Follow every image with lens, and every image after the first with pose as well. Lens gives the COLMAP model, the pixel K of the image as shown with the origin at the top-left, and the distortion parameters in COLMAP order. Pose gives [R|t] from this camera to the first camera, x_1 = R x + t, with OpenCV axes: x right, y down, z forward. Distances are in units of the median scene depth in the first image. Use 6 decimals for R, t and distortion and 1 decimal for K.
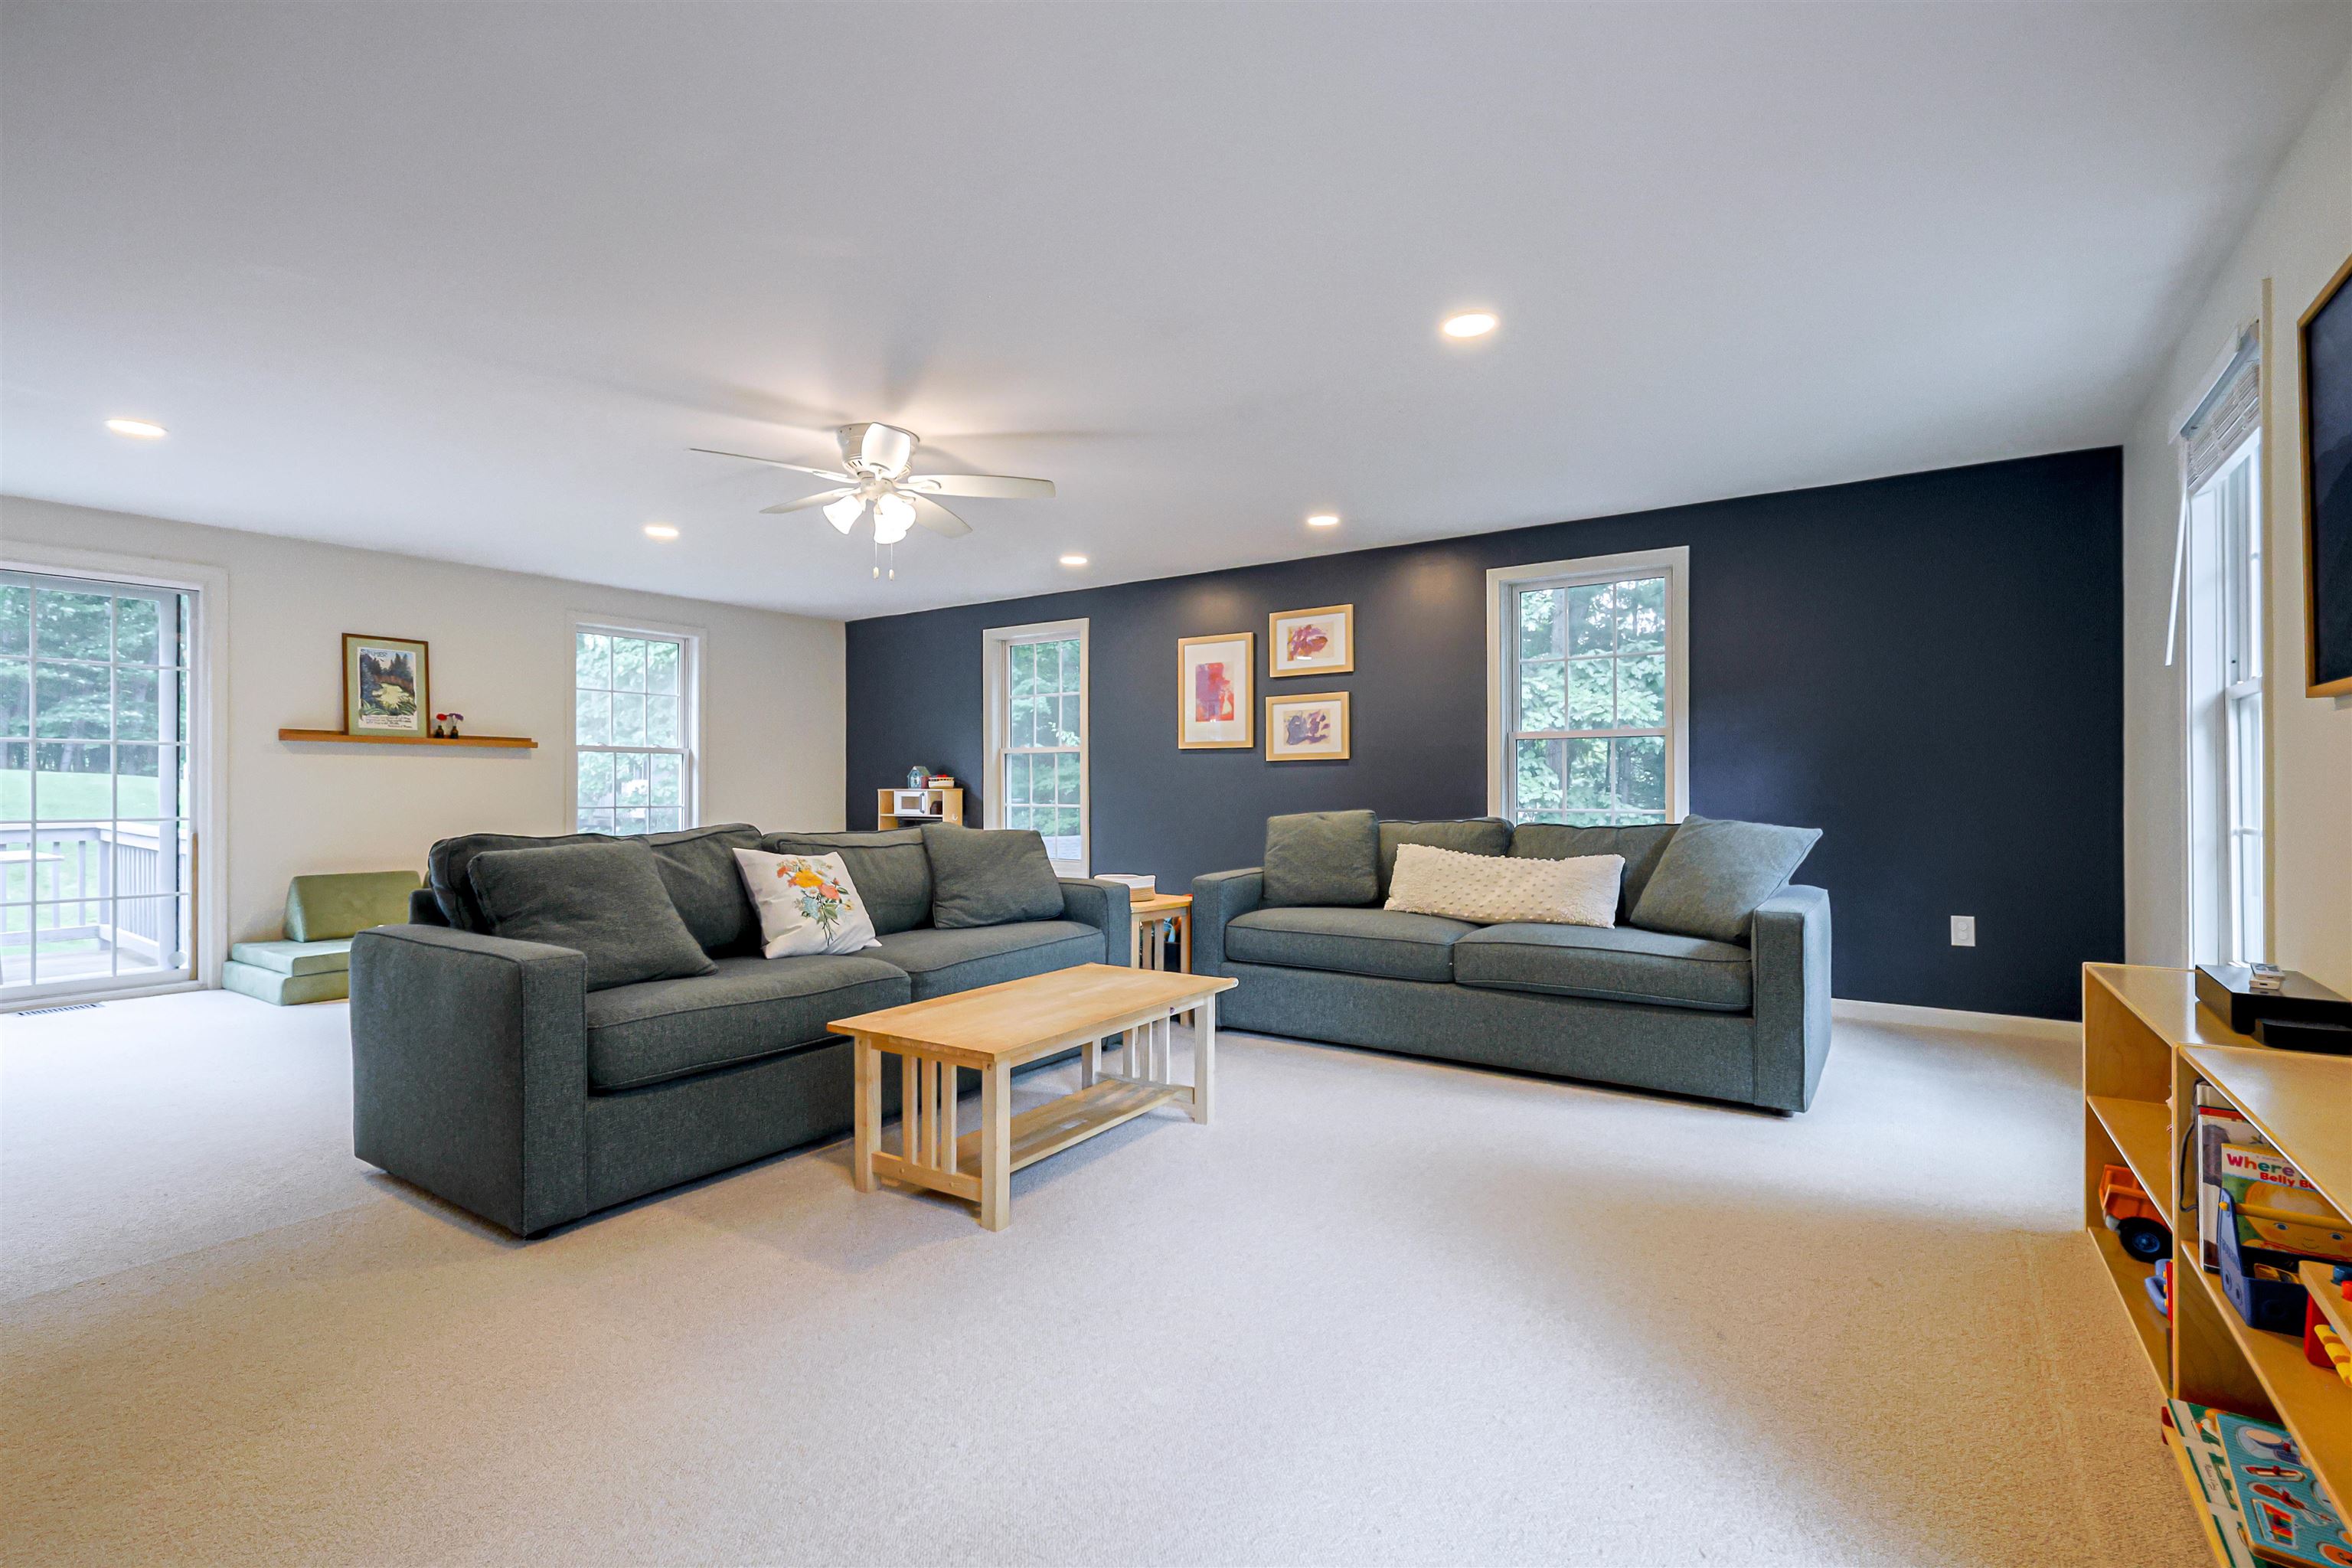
lens RADIAL K [[1072.9, 0, 1176.0], [0, 1072.9, 784.0], [0, 0, 1]] dist [0.001468, -0.000019]
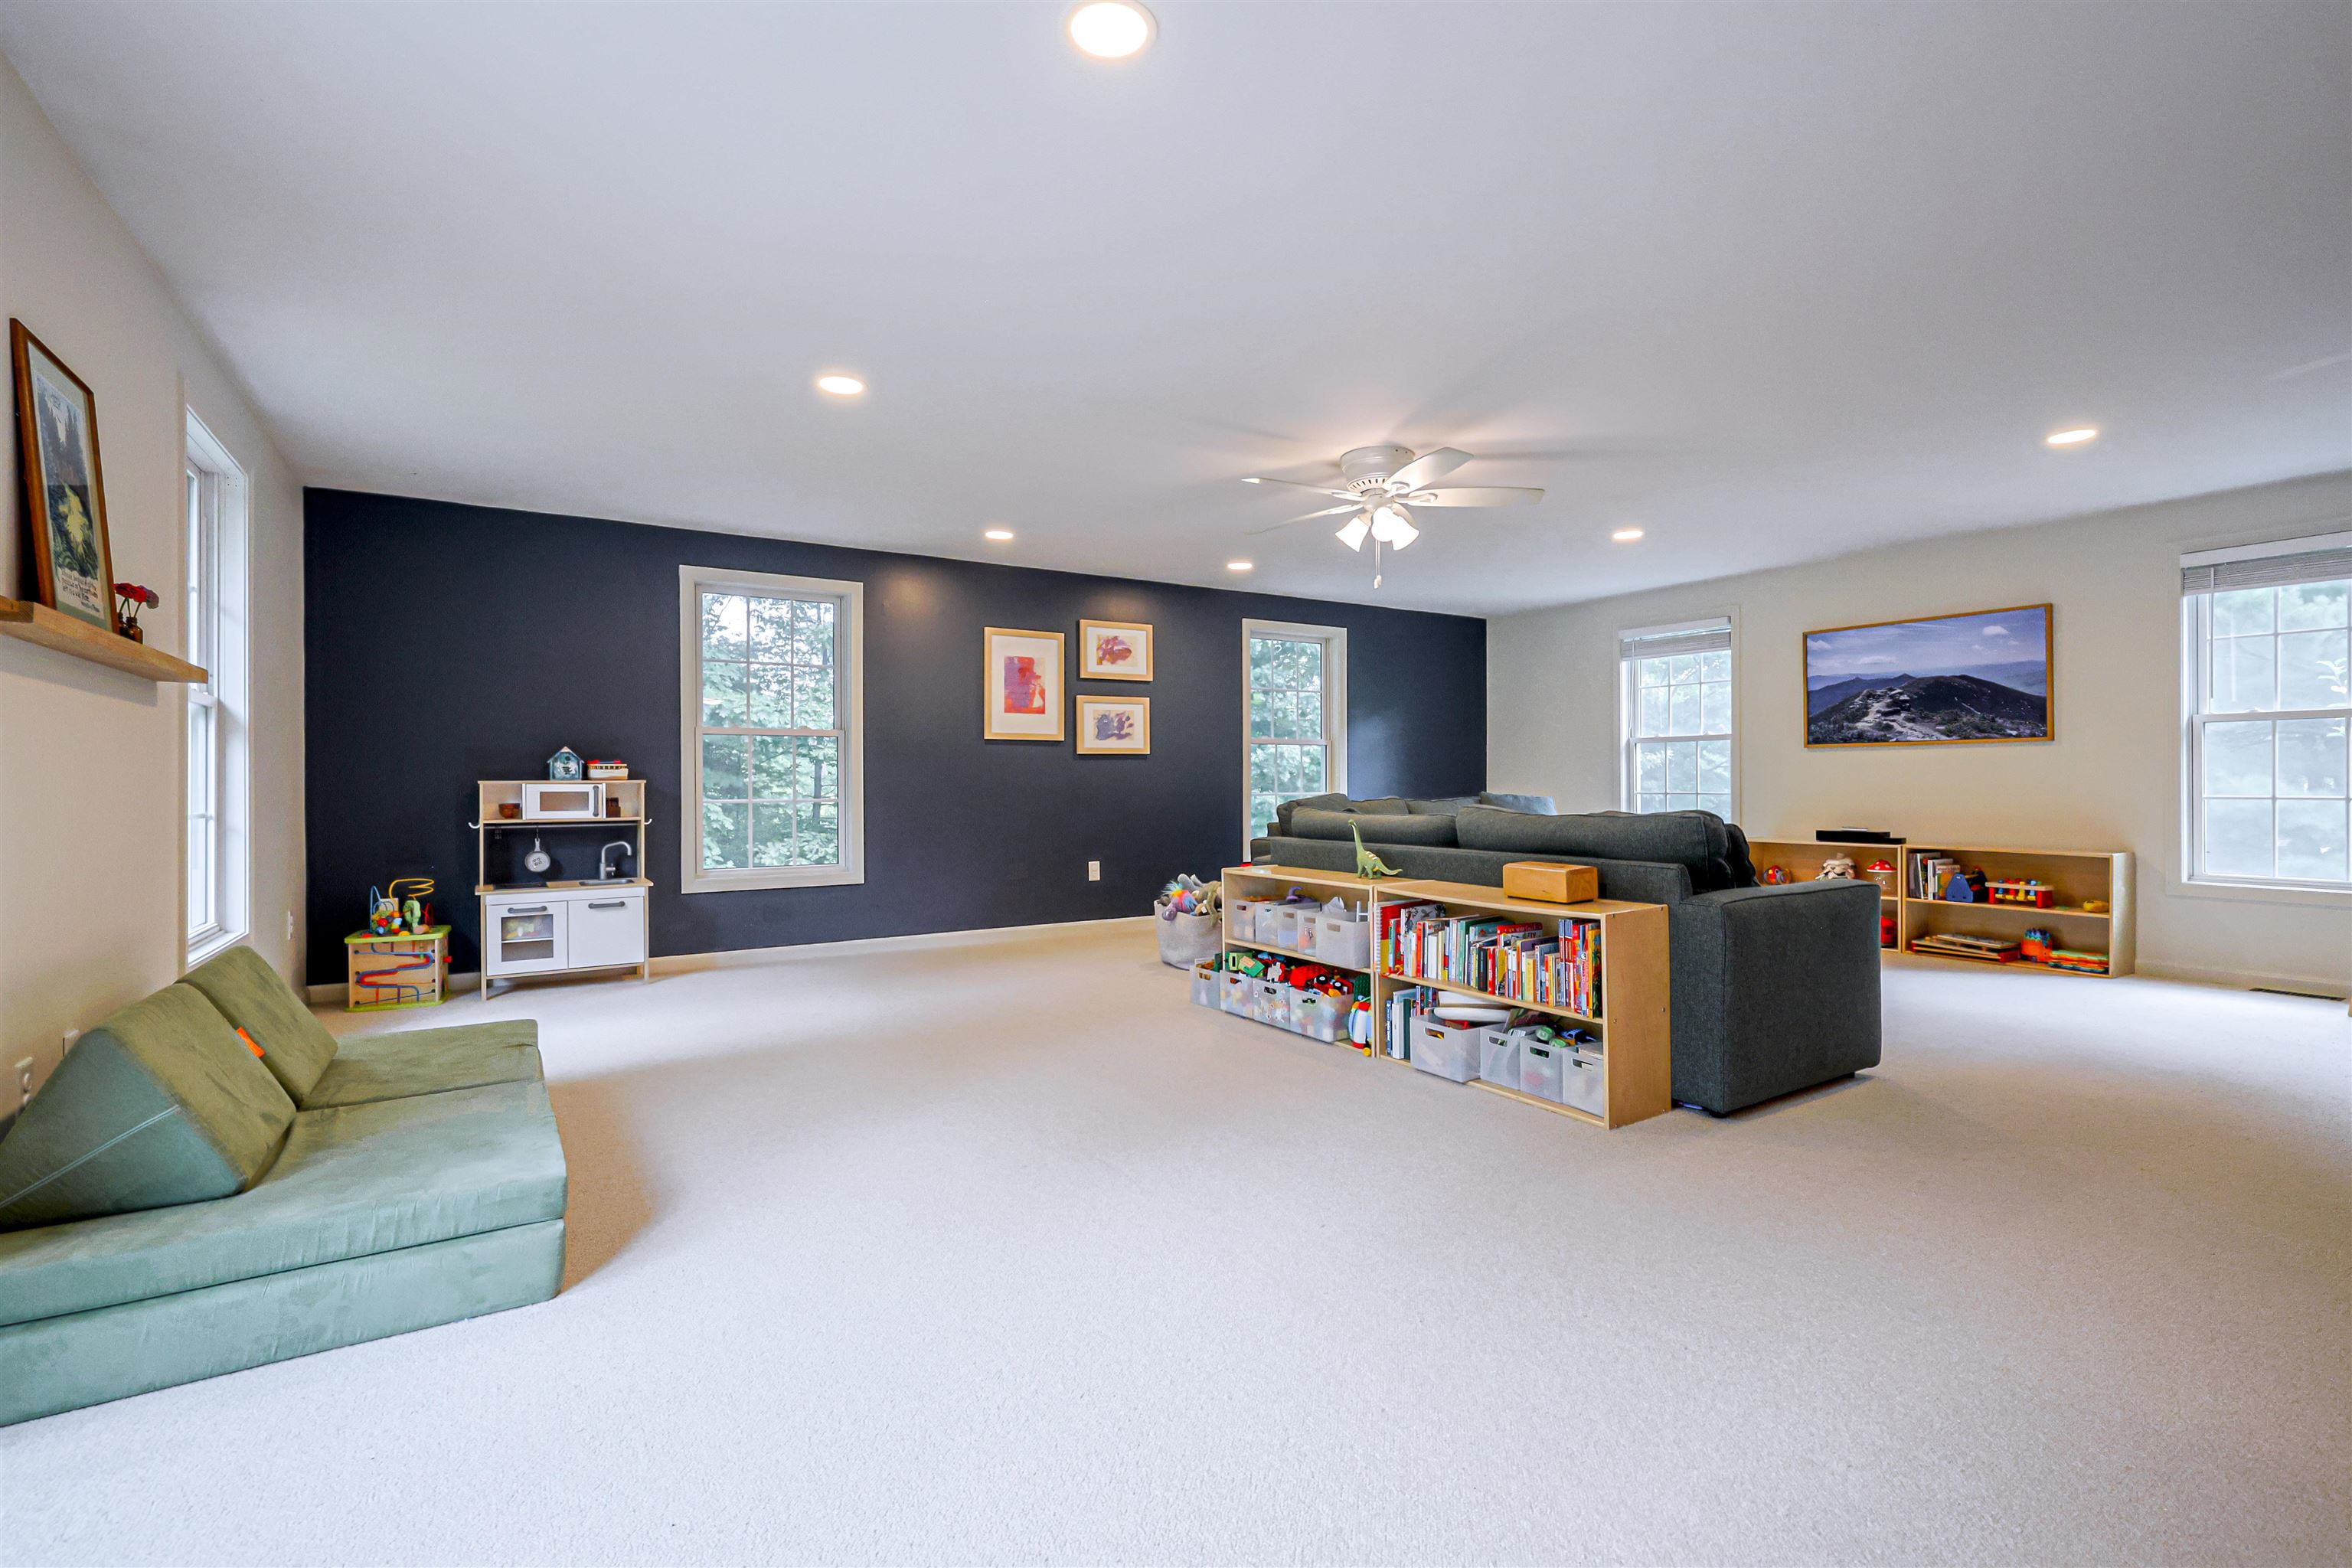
lens RADIAL K [[1072.9, 0, 1176.0], [0, 1072.9, 784.0], [0, 0, 1]] dist [0.001468, -0.000019]
pose [[0.390167, -0.000173, 0.920744, -0.883955], [0.003801, 0.999992, -0.001422, 0.011283], [-0.920736, 0.004055, 0.390165, 0.480662]]
